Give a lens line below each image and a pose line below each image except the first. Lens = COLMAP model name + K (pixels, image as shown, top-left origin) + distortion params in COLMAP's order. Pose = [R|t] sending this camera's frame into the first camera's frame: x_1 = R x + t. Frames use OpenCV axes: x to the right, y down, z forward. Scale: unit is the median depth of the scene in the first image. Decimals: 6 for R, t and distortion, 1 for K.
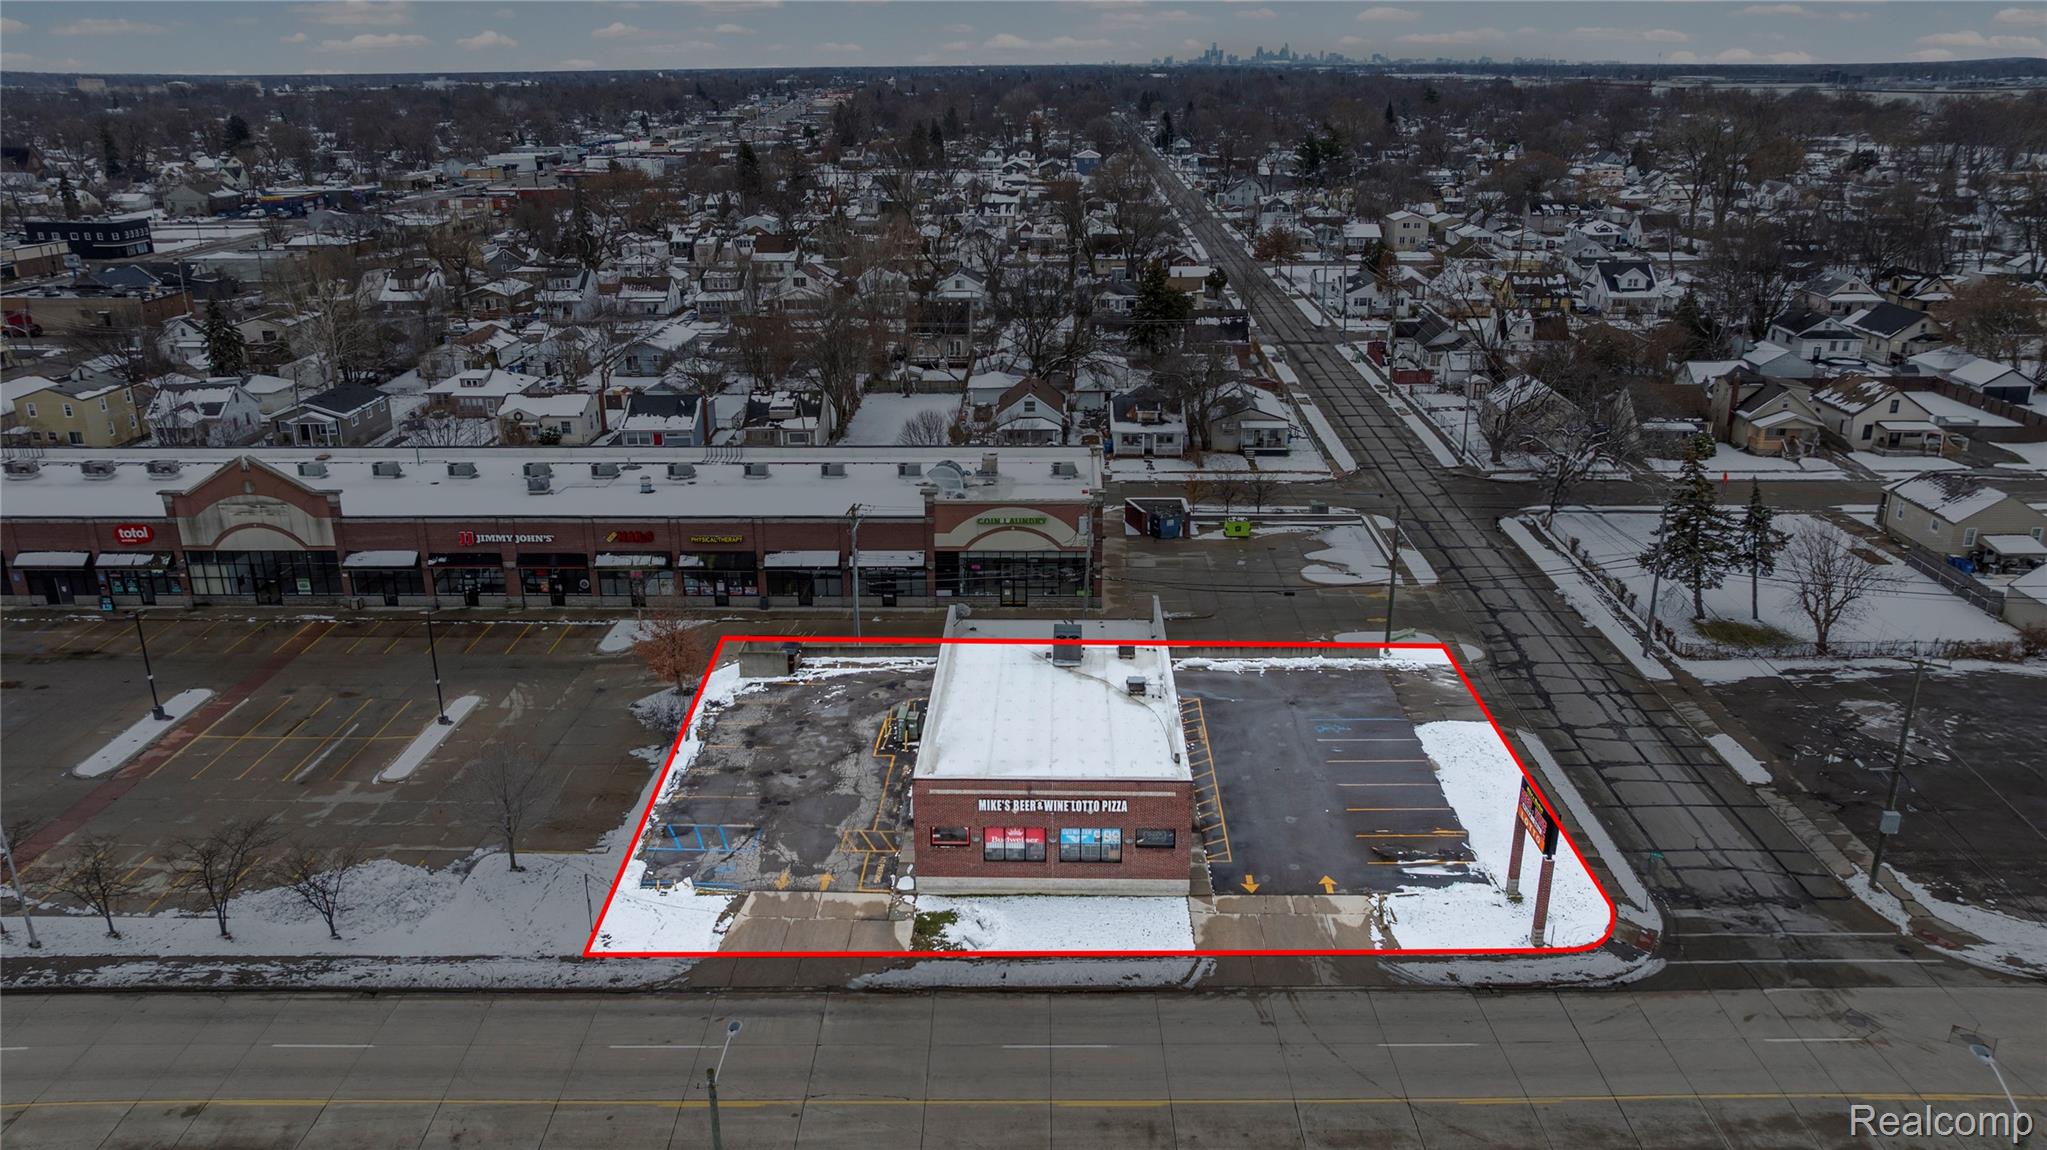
lens RADIAL K [[1440.4, 0, 1029.0], [0, 1440.4, 578.3], [0, 0, 1]] dist [-0.015986, -0.001907]
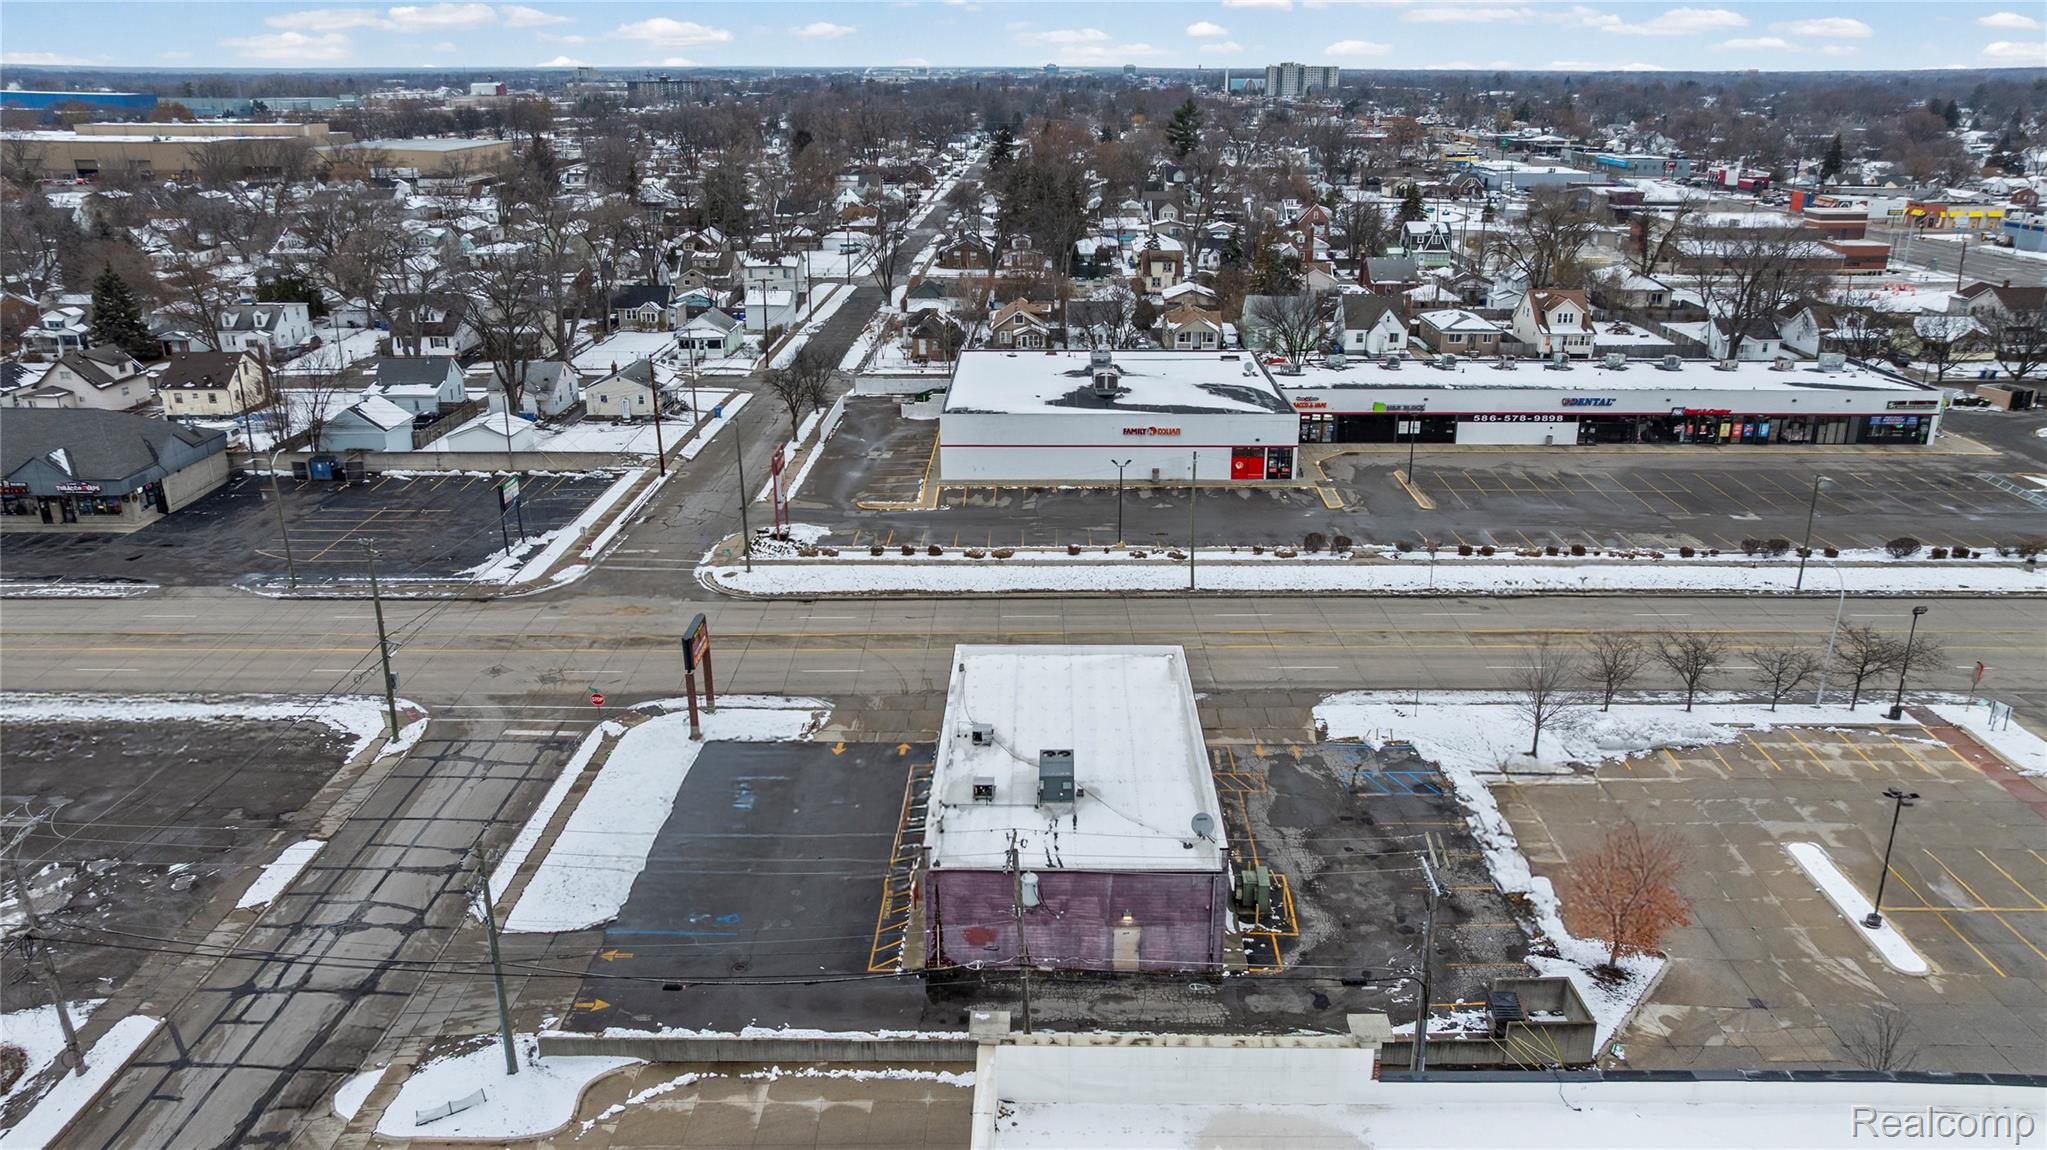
lens RADIAL K [[1460.0, 0, 1027.0], [0, 1460.0, 563.4], [0, 0, 1]] dist [-0.017461, -0.003624]
pose [[-0.999934, 0.010492, -0.004664, 0.037190], [0.005295, 0.781798, 0.623510, -0.452222], [0.010188, 0.623444, -0.781802, 1.260122]]
